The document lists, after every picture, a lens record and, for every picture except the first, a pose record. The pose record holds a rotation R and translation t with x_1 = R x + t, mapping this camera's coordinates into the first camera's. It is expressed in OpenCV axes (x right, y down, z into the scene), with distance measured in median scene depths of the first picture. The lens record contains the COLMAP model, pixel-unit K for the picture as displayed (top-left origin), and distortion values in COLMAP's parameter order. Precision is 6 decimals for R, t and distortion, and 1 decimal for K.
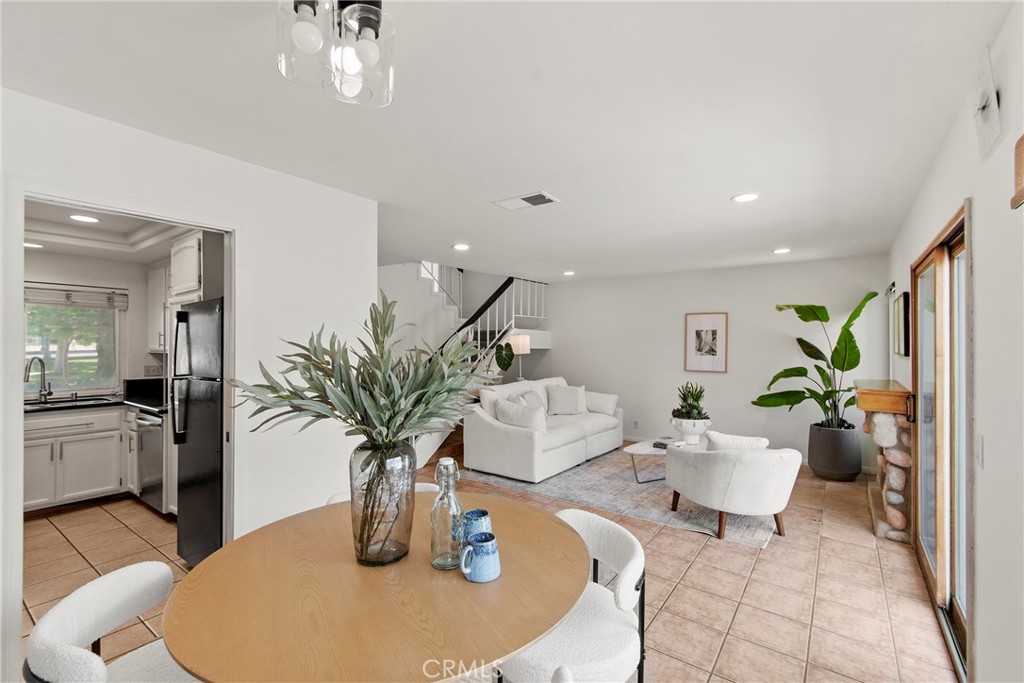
lens RADIAL K [[451.8, 0, 512.0], [0, 451.8, 343.9], [0, 0, 1]] dist [0.005690, -0.000463]
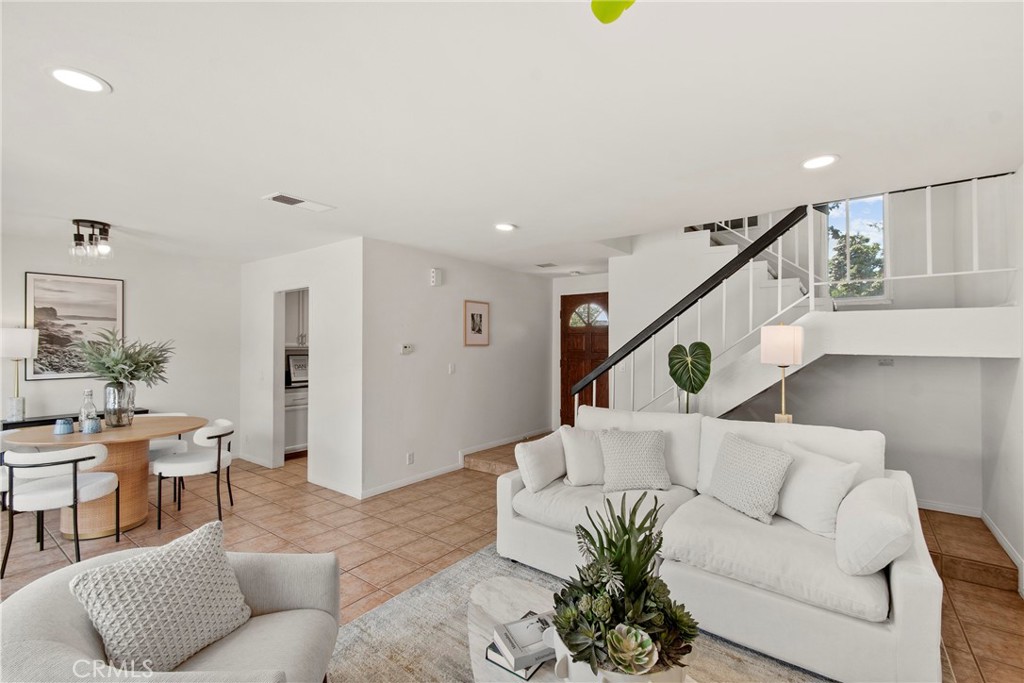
lens RADIAL K [[451.8, 0, 512.7], [0, 451.8, 341.0], [0, 0, 1]] dist [0.005690, -0.000463]
pose [[-0.013597, -0.007064, -0.999883, 0.664363], [-0.000806, 0.999975, -0.007054, 0.000215], [0.999907, 0.000710, -0.013602, 0.956344]]
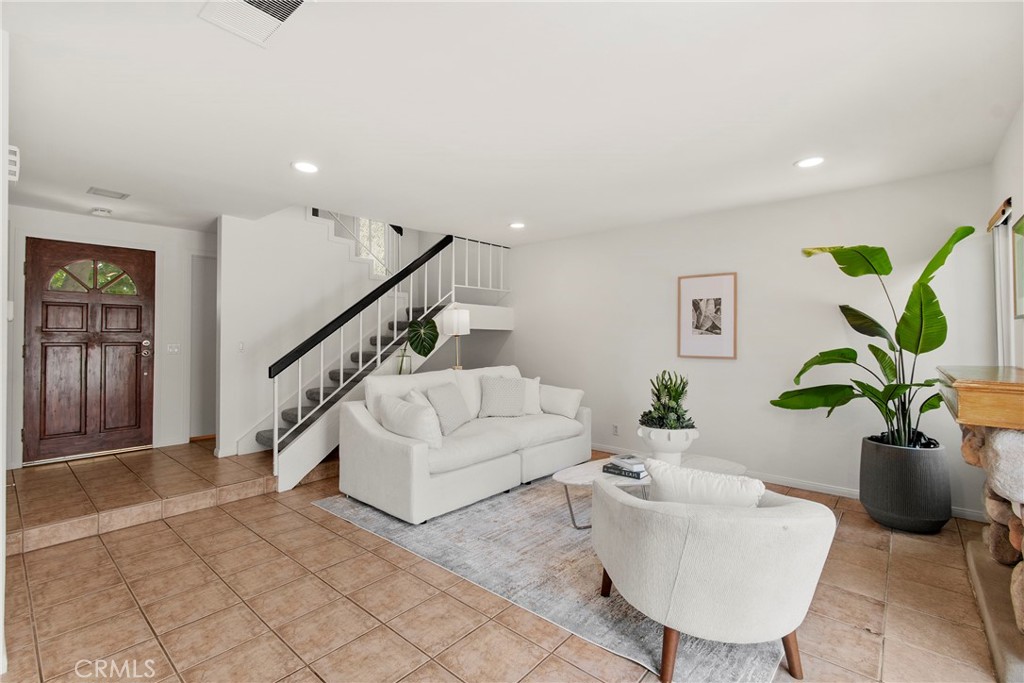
lens RADIAL K [[451.8, 0, 516.5], [0, 451.8, 332.9], [0, 0, 1]] dist [0.005690, -0.000463]
pose [[0.996773, -0.004638, -0.080143, 0.235259], [0.003684, 0.999921, -0.012042, 0.037792], [0.080193, 0.011708, 0.996711, 0.338128]]
